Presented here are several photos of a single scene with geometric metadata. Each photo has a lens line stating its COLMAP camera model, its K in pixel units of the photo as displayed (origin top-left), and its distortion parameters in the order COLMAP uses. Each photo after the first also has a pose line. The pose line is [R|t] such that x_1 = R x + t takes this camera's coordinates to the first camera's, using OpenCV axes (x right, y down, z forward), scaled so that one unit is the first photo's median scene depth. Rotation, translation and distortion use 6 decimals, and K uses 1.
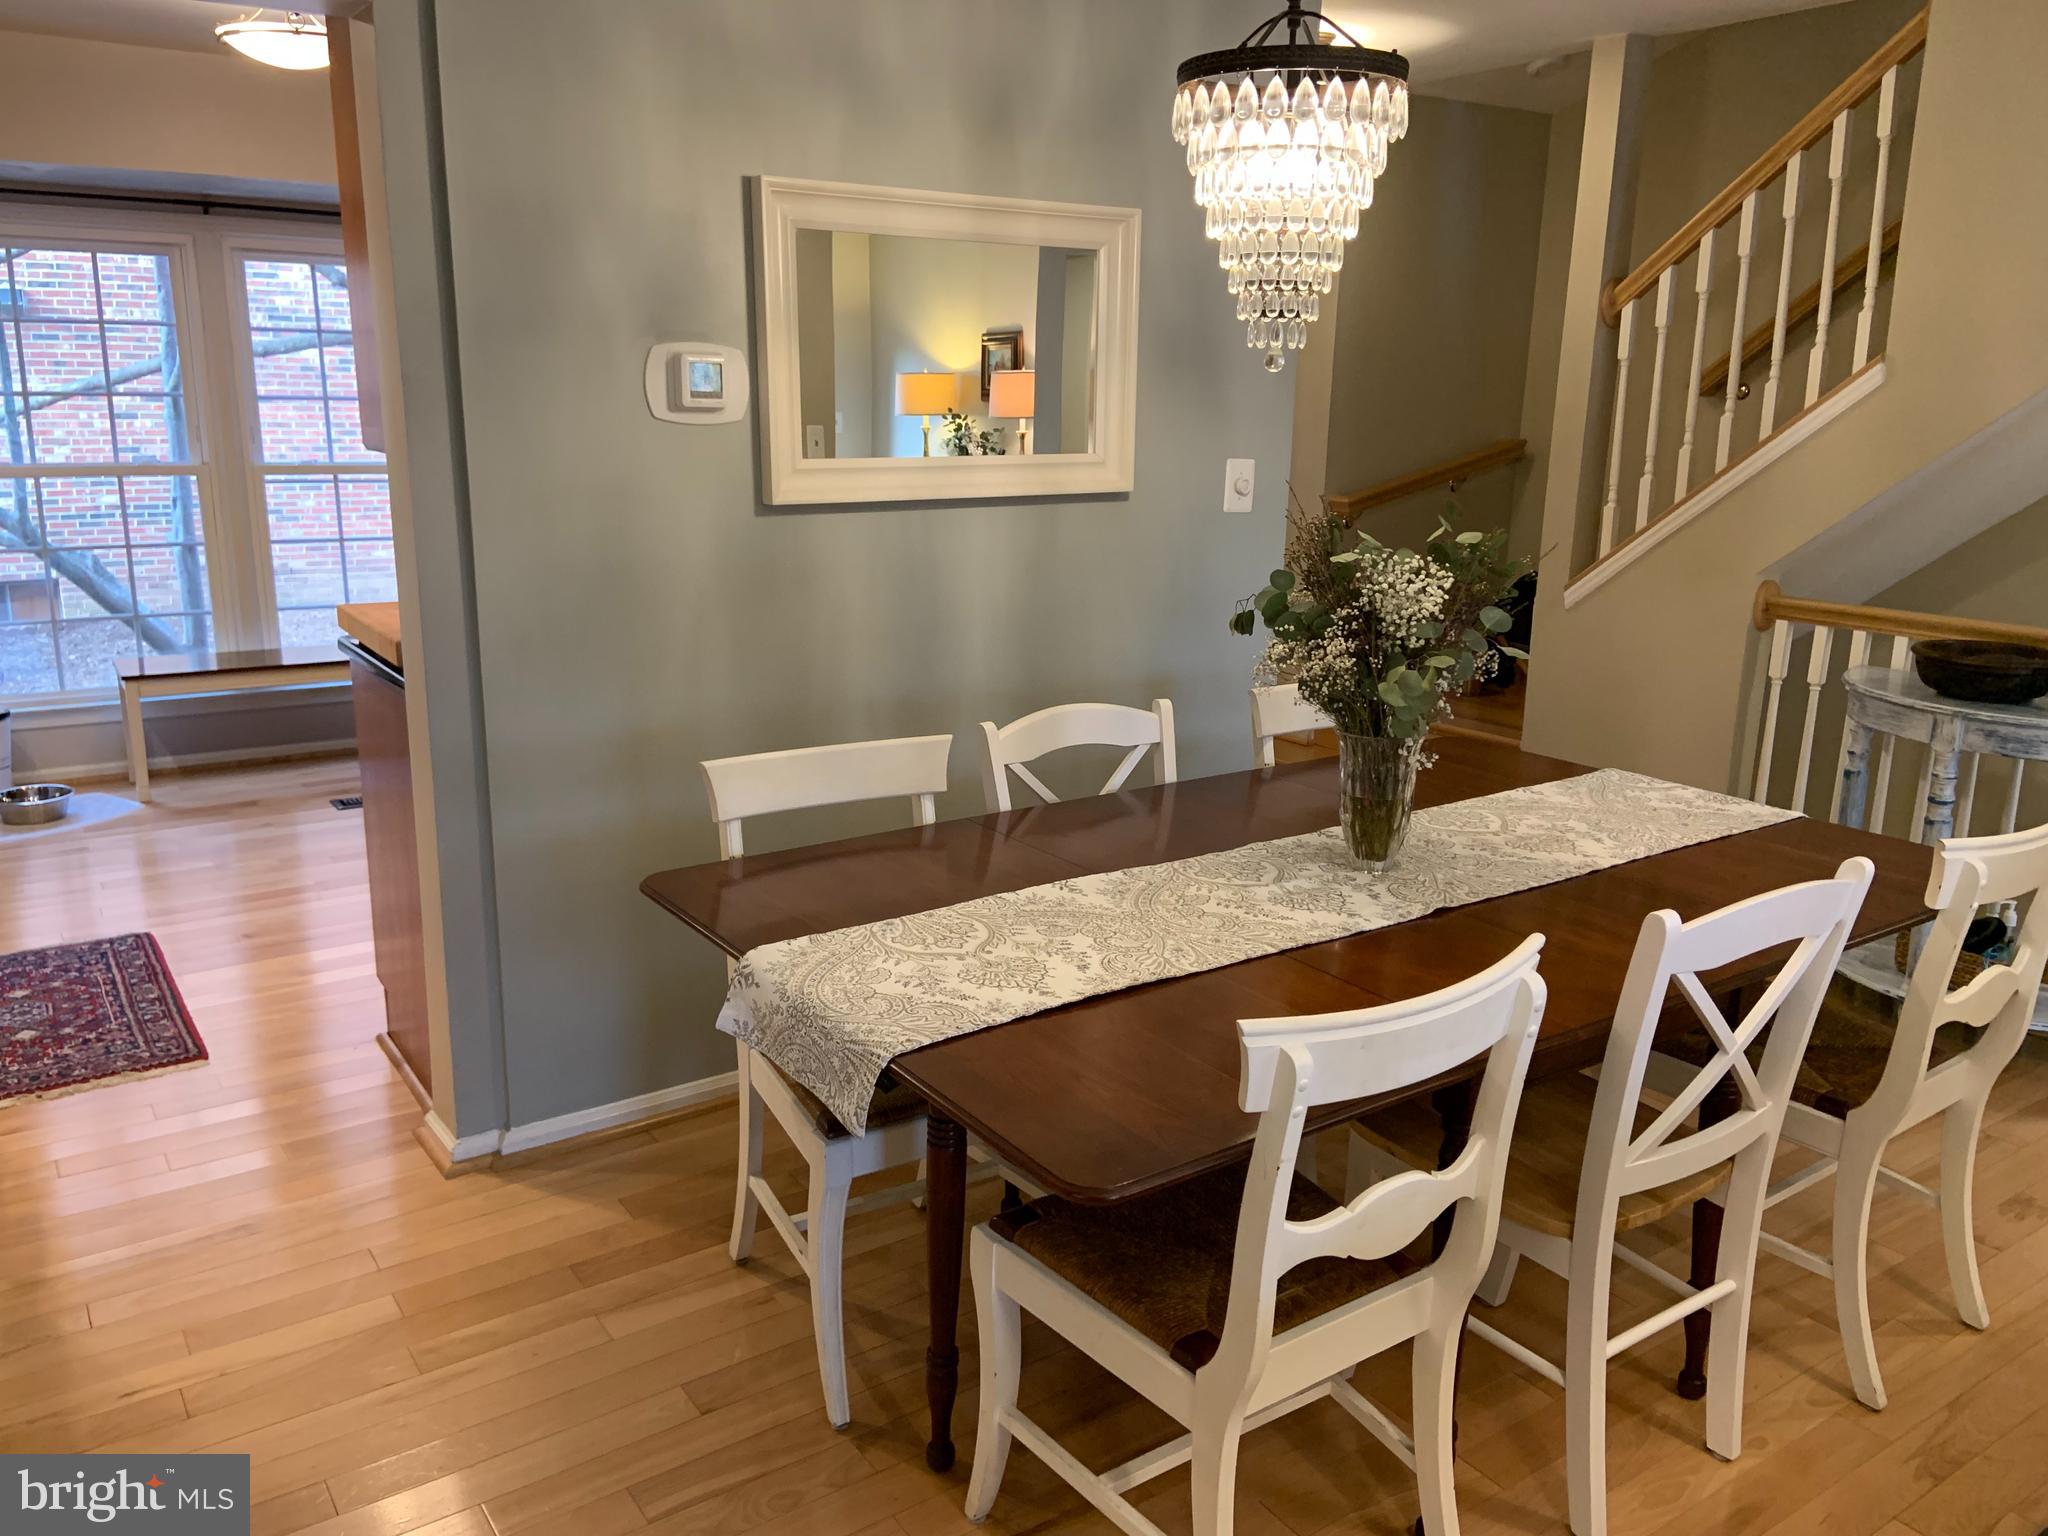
lens RADIAL K [[1553.3, 0, 1024.8], [0, 1553.3, 748.1], [0, 0, 1]] dist [0.094050, -0.091602]
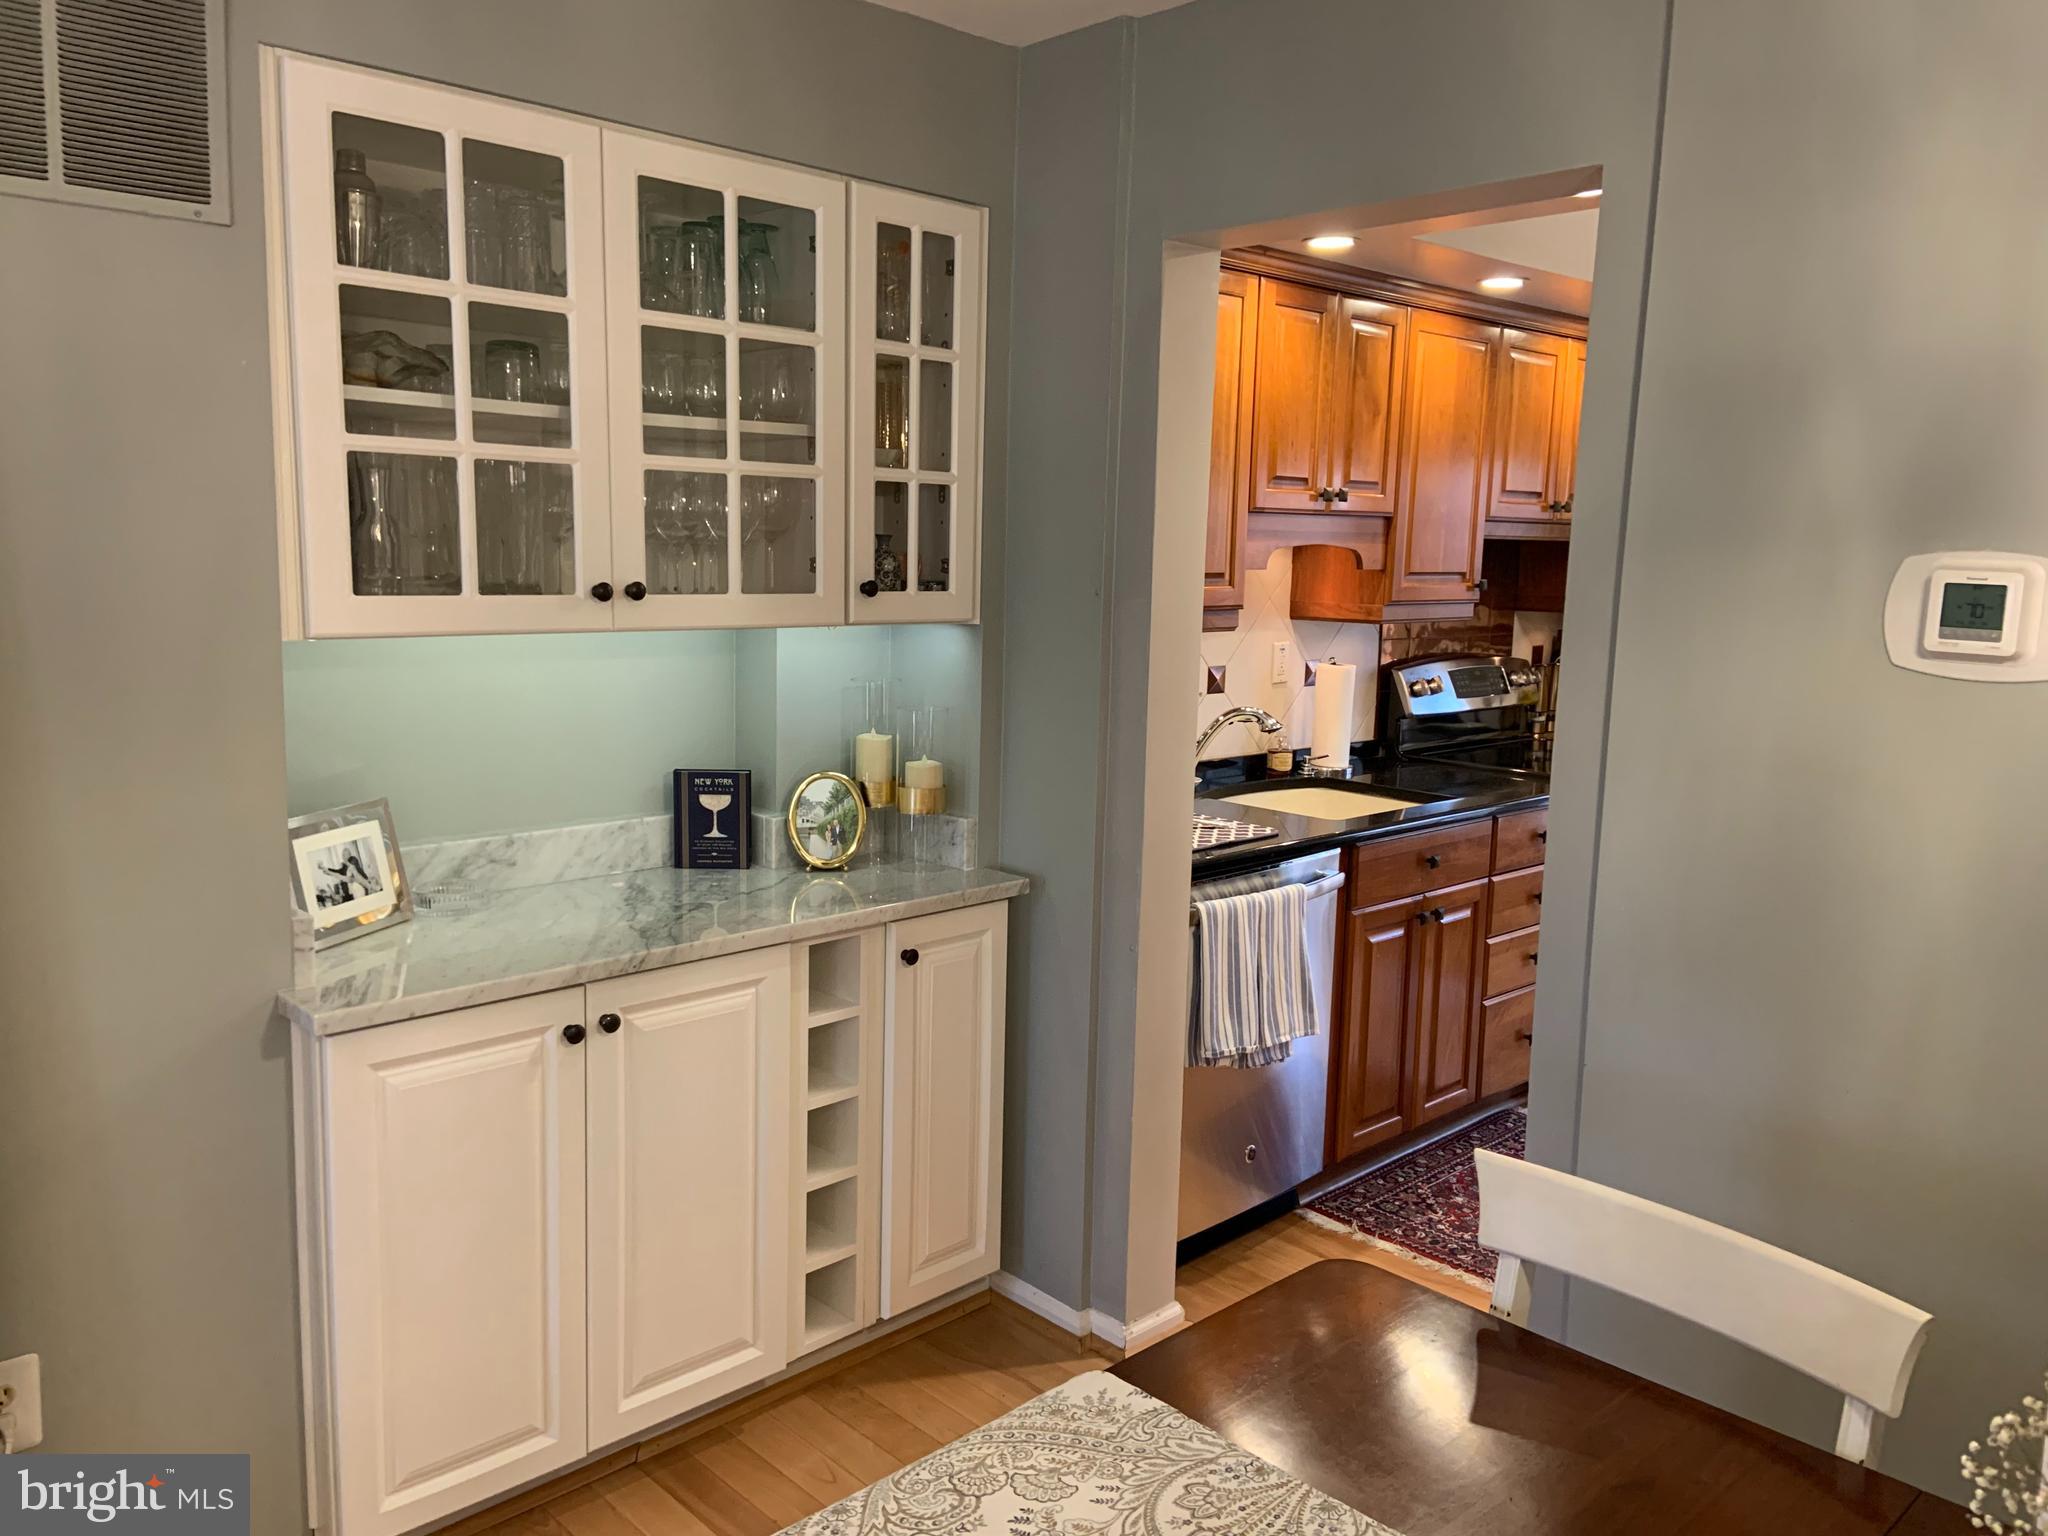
lens RADIAL K [[1553.3, 0, 1028.5], [0, 1553.3, 759.1], [0, 0, 1]] dist [0.094050, -0.091602]
pose [[0.144926, 0.128563, -0.981055, 0.384268], [-0.246264, 0.965007, 0.090081, -0.155302], [0.958306, 0.228543, 0.171515, 0.600440]]
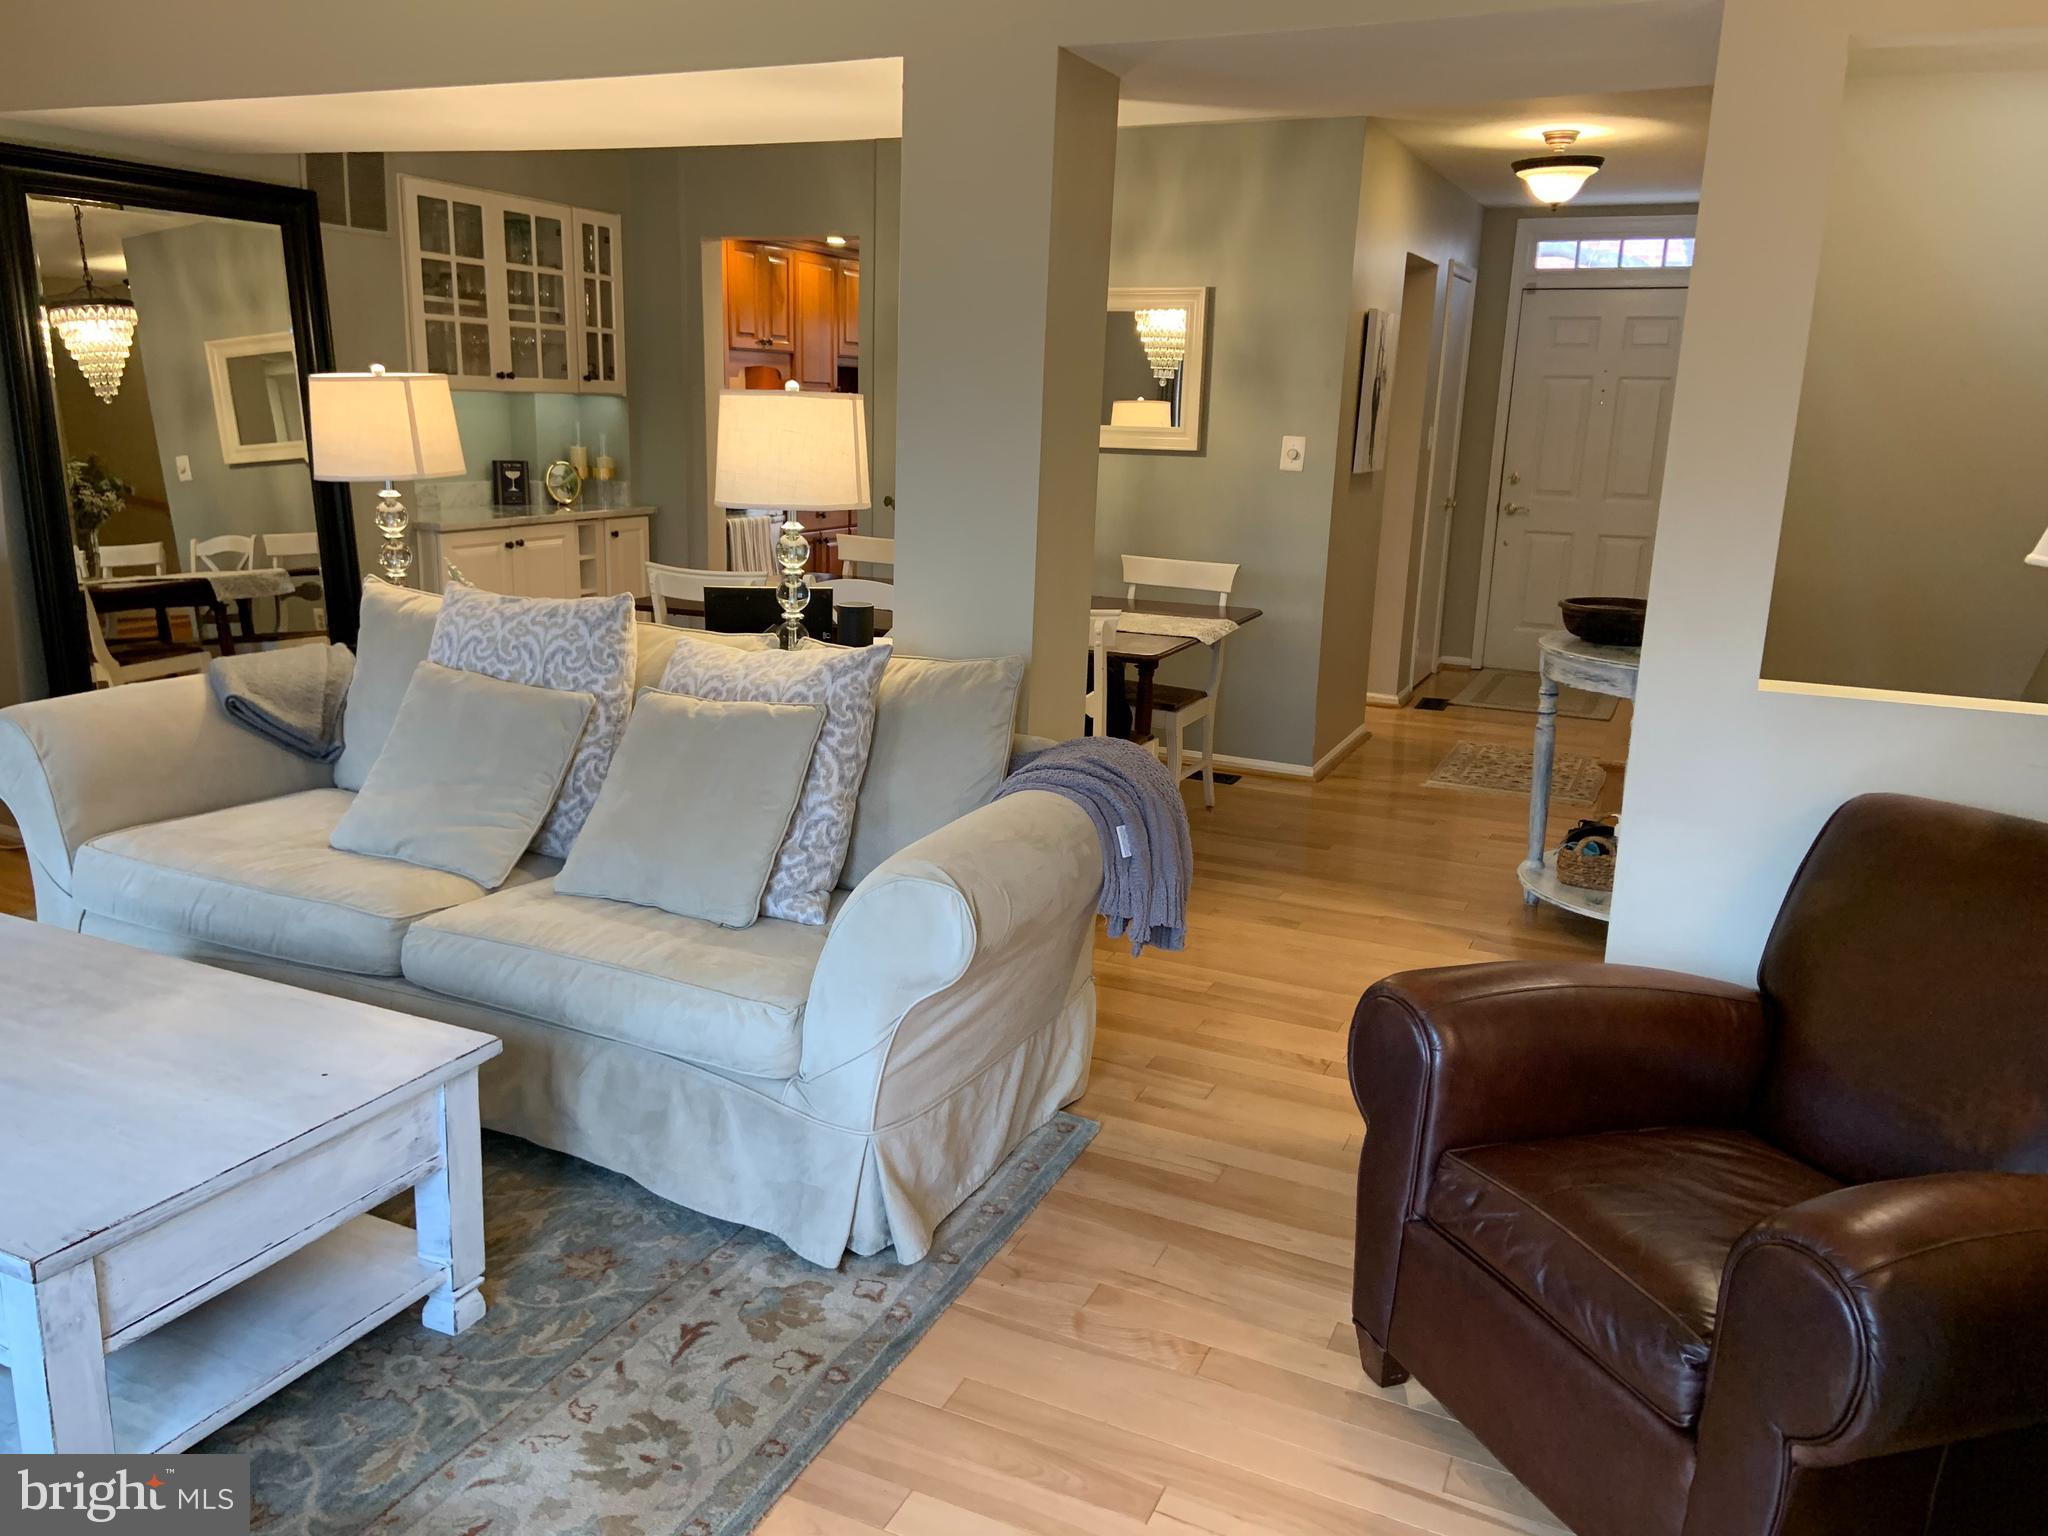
lens RADIAL K [[1553.3, 0, 1013.8], [0, 1553.3, 761.3], [0, 0, 1]] dist [0.094050, -0.091602]
pose [[0.499834, 0.198184, -0.843142, 2.146595], [-0.219392, 0.970692, 0.098104, 0.084345], [0.837874, 0.135943, 0.528665, -0.113664]]
